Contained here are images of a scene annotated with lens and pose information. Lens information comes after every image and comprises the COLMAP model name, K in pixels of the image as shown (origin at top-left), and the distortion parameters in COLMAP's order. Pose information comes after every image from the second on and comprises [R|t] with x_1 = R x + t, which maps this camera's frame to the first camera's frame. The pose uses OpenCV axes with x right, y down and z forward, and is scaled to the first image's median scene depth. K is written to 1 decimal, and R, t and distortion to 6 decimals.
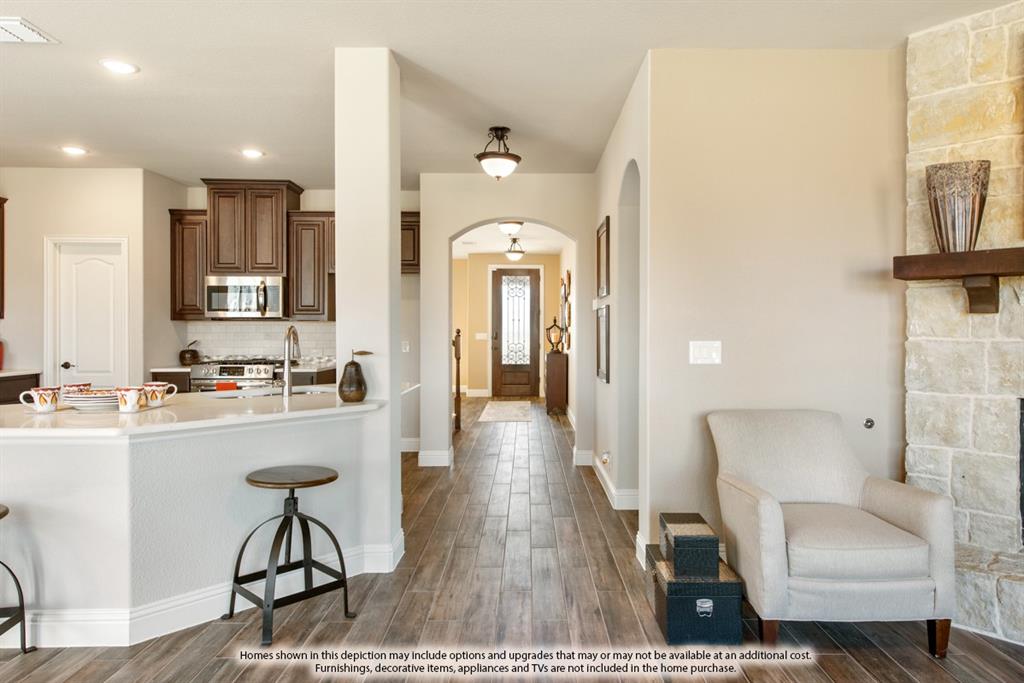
lens RADIAL K [[612.6, 0, 512.2], [0, 612.6, 333.0], [0, 0, 1]] dist [-0.000460, -0.000910]
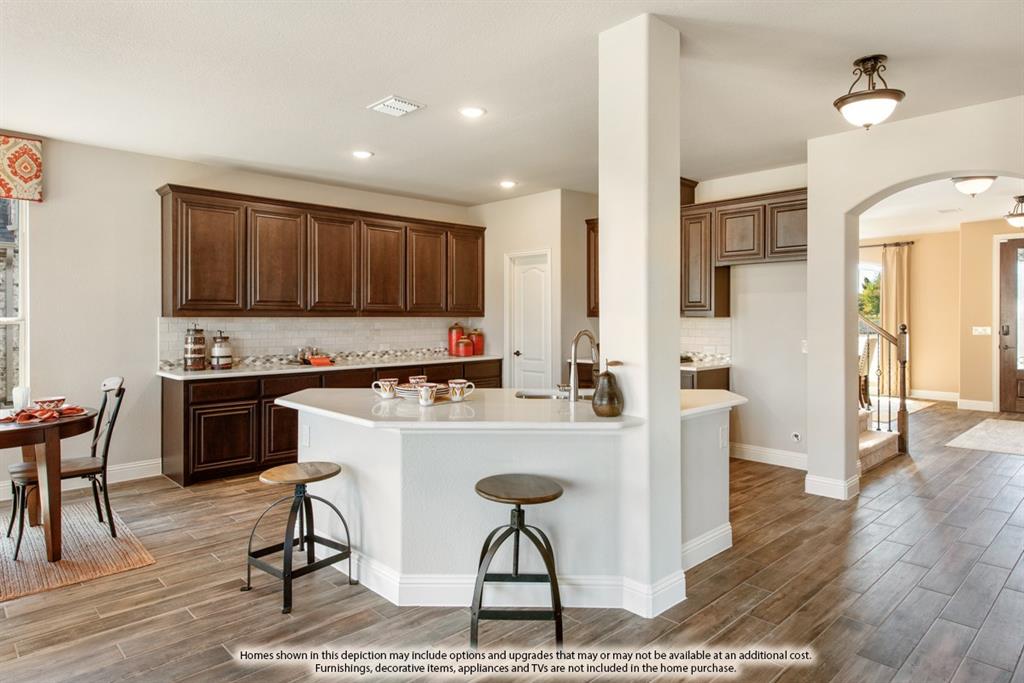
lens RADIAL K [[584.0, 0, 514.3], [0, 584.0, 319.2], [0, 0, 1]] dist [0.004914, -0.000032]
pose [[0.693430, -0.001388, -0.720523, 0.189679], [0.000616, 0.999999, -0.001334, -0.021661], [0.720524, 0.000482, 0.693430, 0.209523]]
